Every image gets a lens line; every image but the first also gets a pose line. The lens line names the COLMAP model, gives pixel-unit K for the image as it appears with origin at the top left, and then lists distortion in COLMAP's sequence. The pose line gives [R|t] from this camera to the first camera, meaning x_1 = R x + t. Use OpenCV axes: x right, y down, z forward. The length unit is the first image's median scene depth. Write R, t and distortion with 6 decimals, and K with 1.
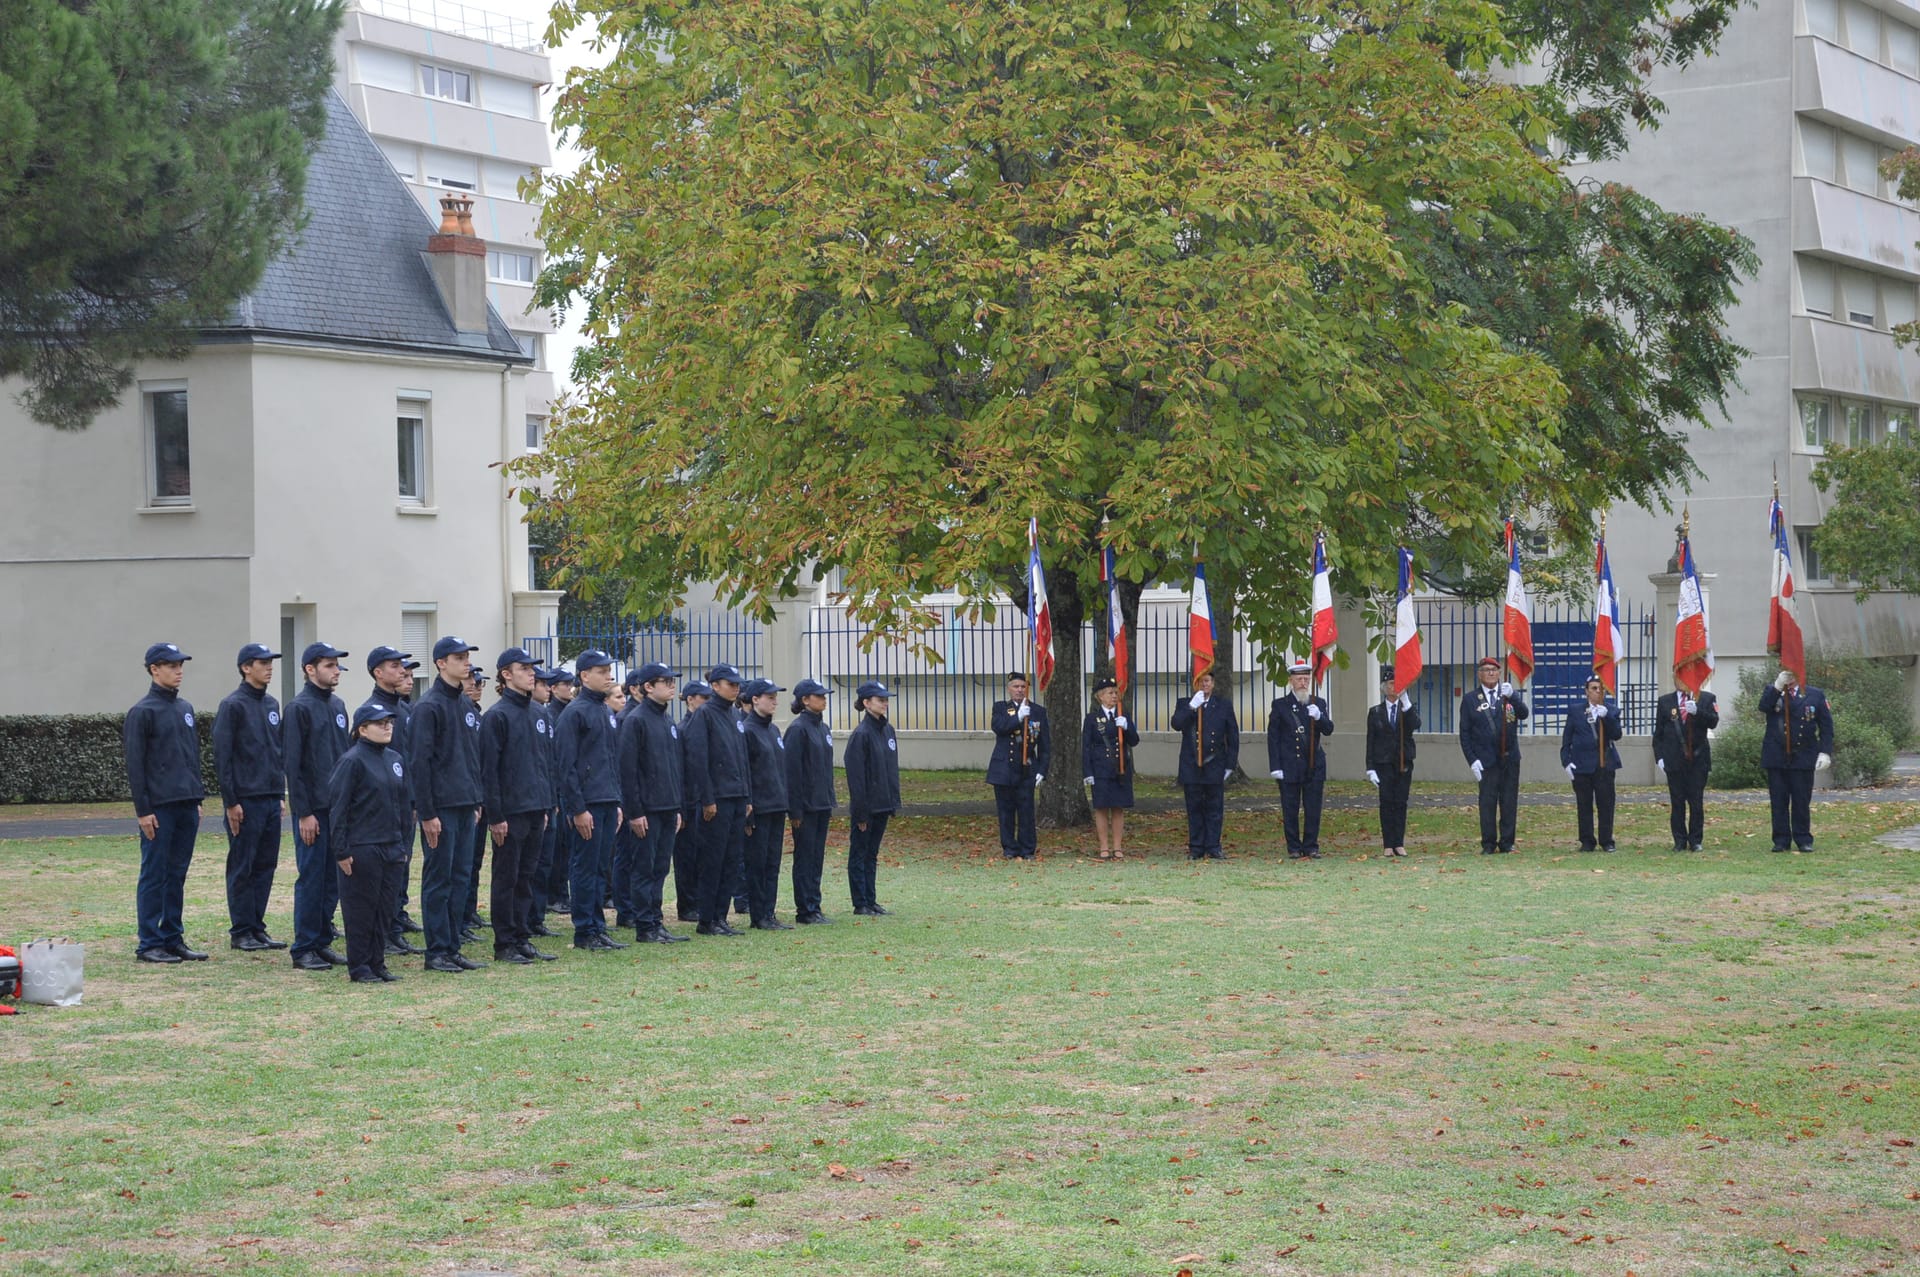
lens RADIAL K [[3493.5, 0, 951.2], [0, 3493.5, 683.8], [0, 0, 1]] dist [0.132748, 1.399821]
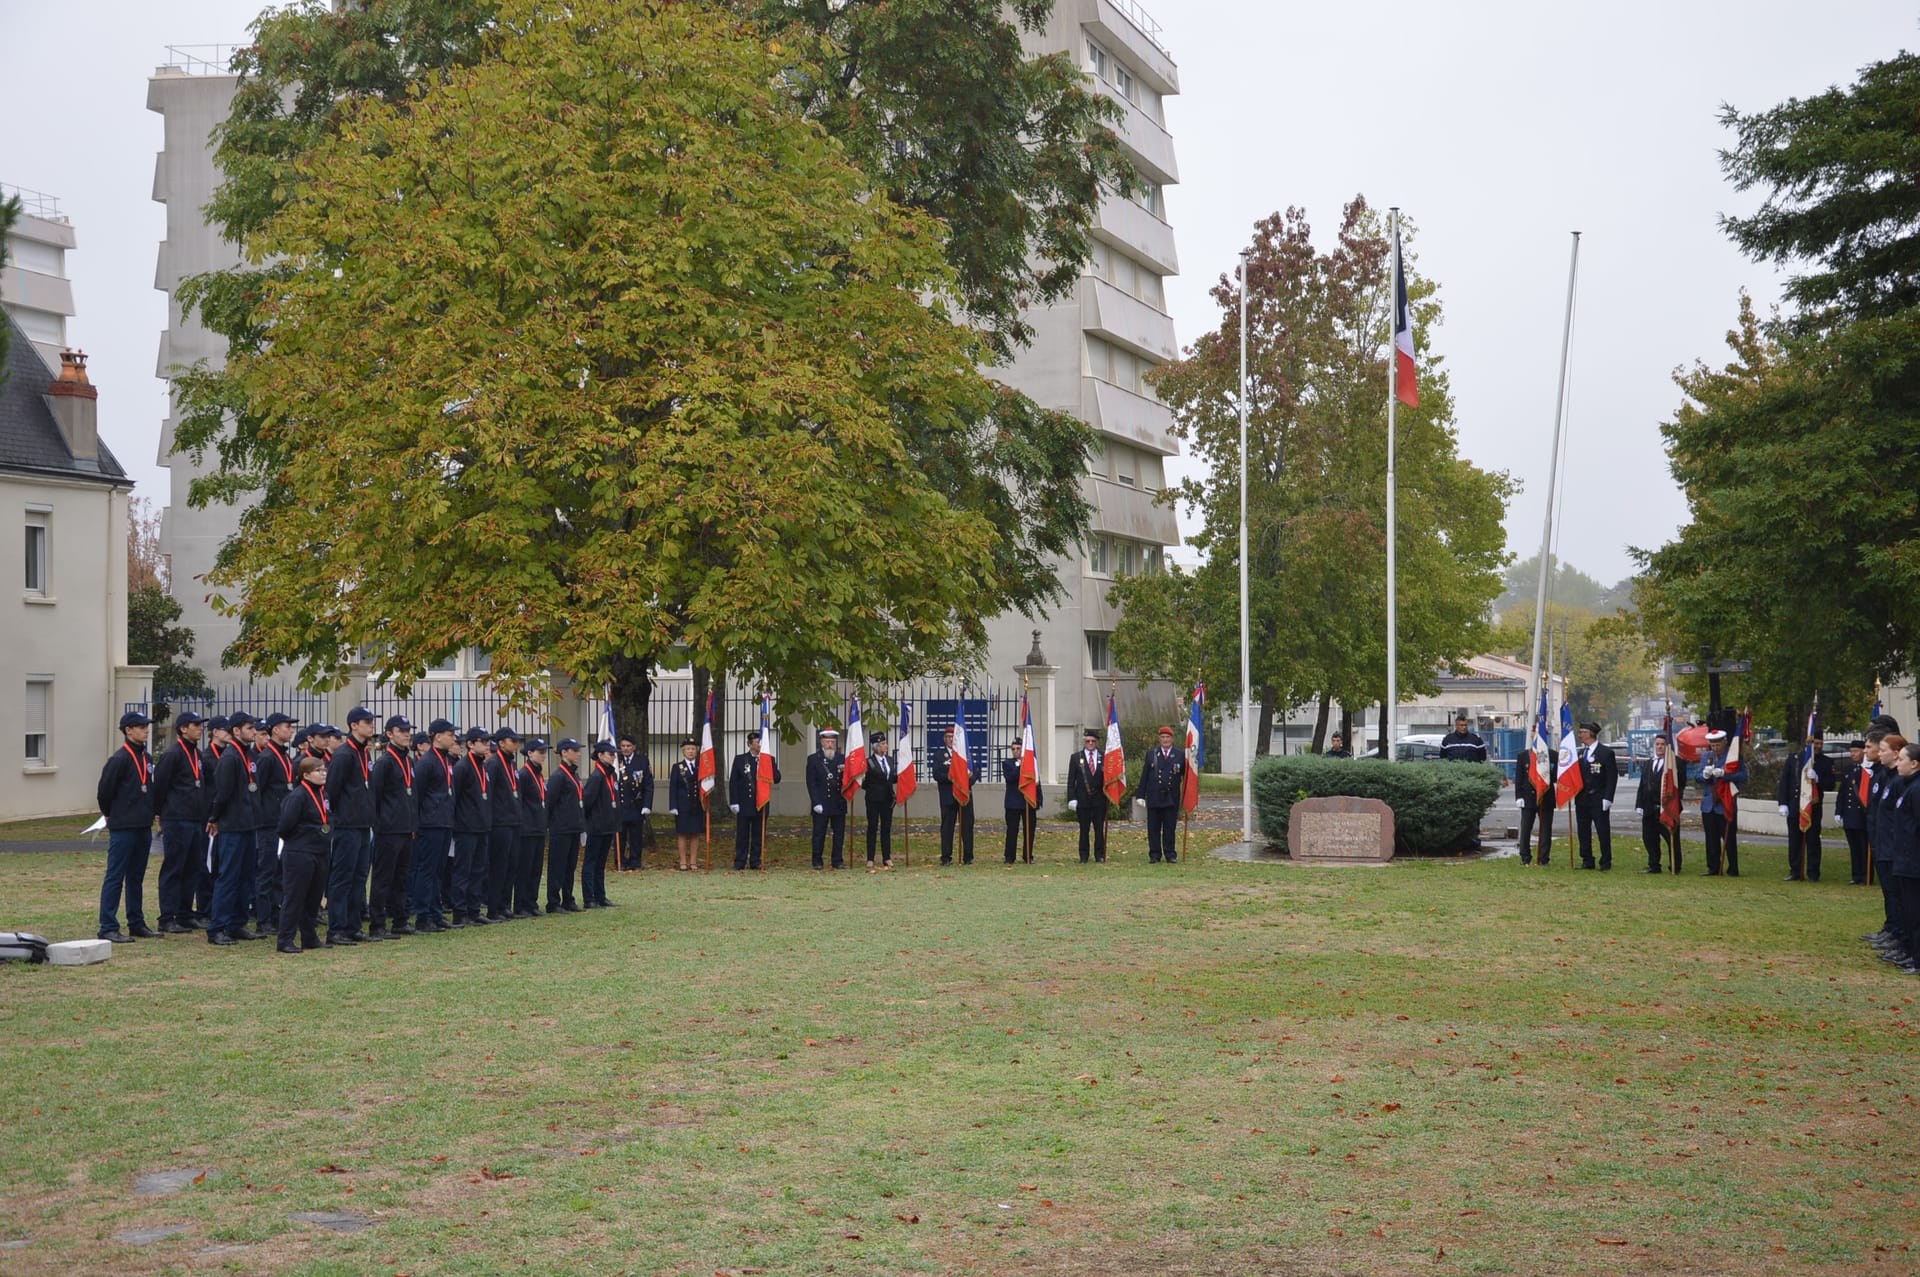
lens RADIAL K [[2766.0, 0, 961.3], [0, 2766.0, 667.4], [0, 0, 1]] dist [0.109353, 0.017953]
pose [[0.978642, 0.013247, 0.205147, -0.069245], [-0.007611, 0.999572, -0.028234, 0.000192], [-0.205433, 0.026070, 0.978324, -0.083387]]
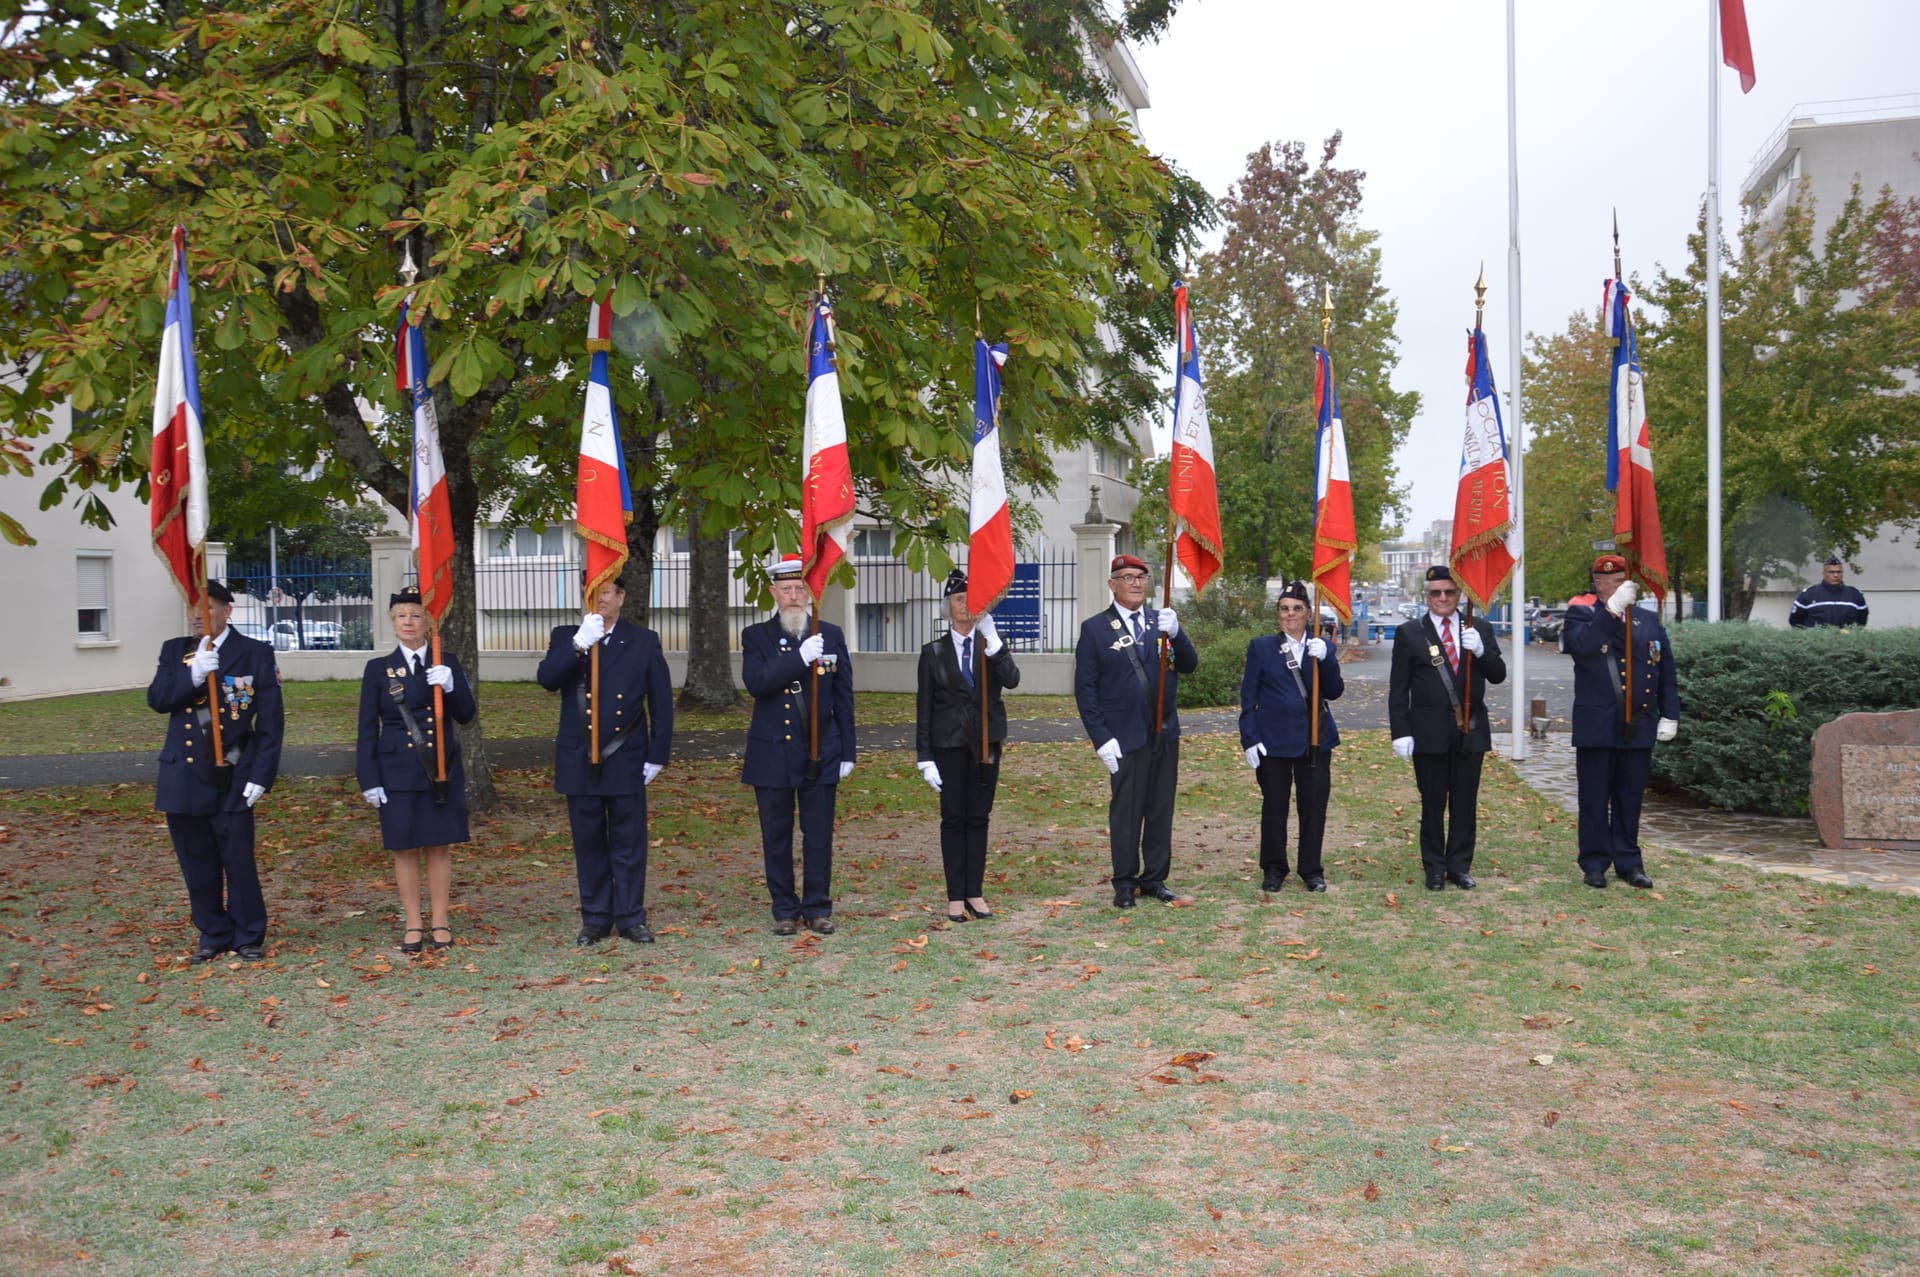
lens RADIAL K [[1649.9, 0, 960.0], [0, 1649.9, 638.5], [0, 0, 1]] dist [-0.163203, 0.164789]
pose [[0.979349, -0.001381, 0.202170, 0.069151], [-0.001152, 0.999922, 0.012407, 0.002521], [-0.202172, -0.012383, 0.979272, 0.703607]]
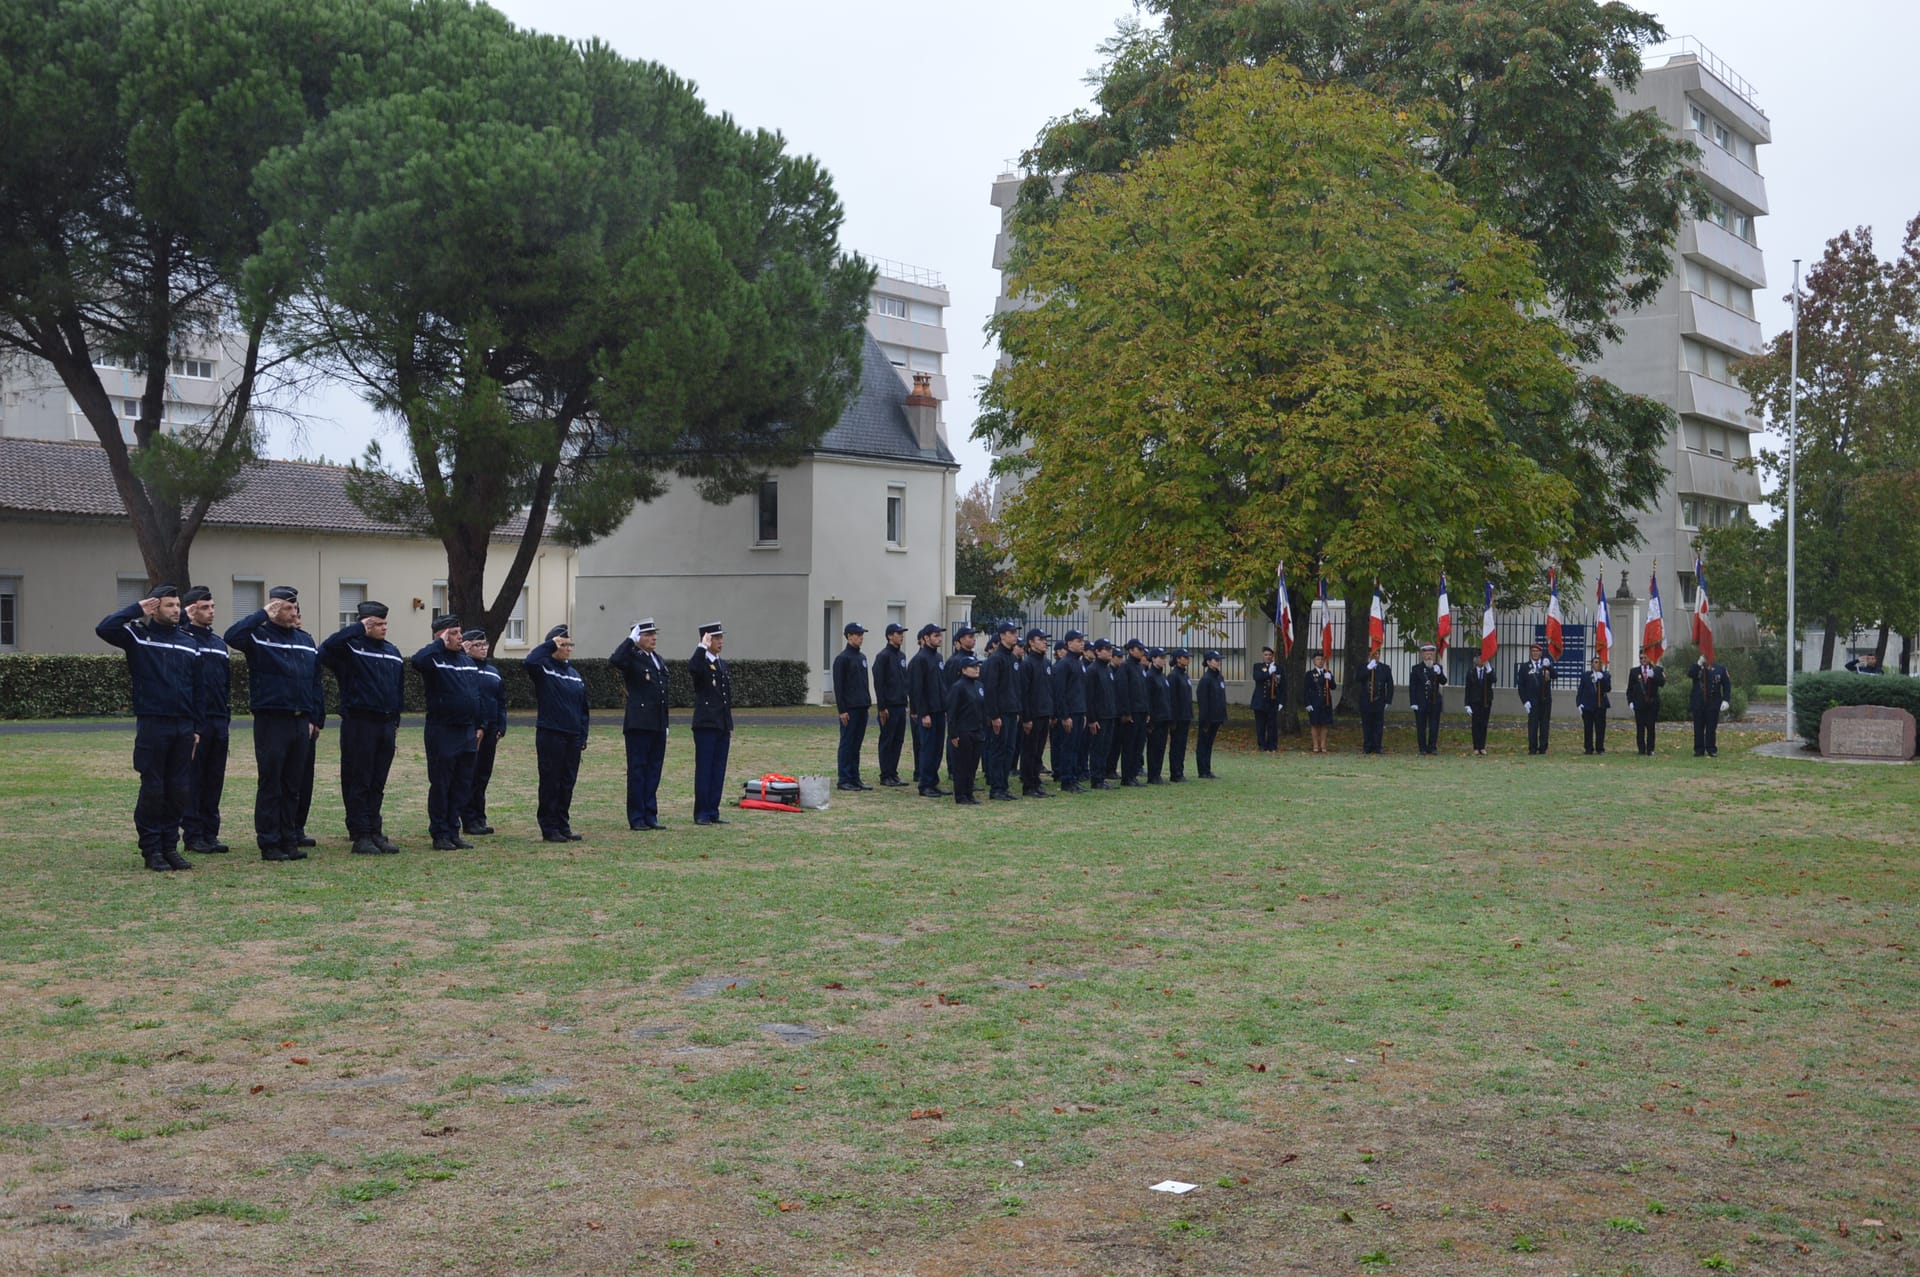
lens RADIAL K [[2032.8, 0, 958.6], [0, 2032.8, 667.9], [0, 0, 1]] dist [-0.066892, 0.259269]
pose [[0.994999, 0.021309, -0.097583, -0.035359], [-0.020483, 0.999745, 0.009461, 0.000811], [0.097760, -0.007414, 0.995182, -0.047519]]
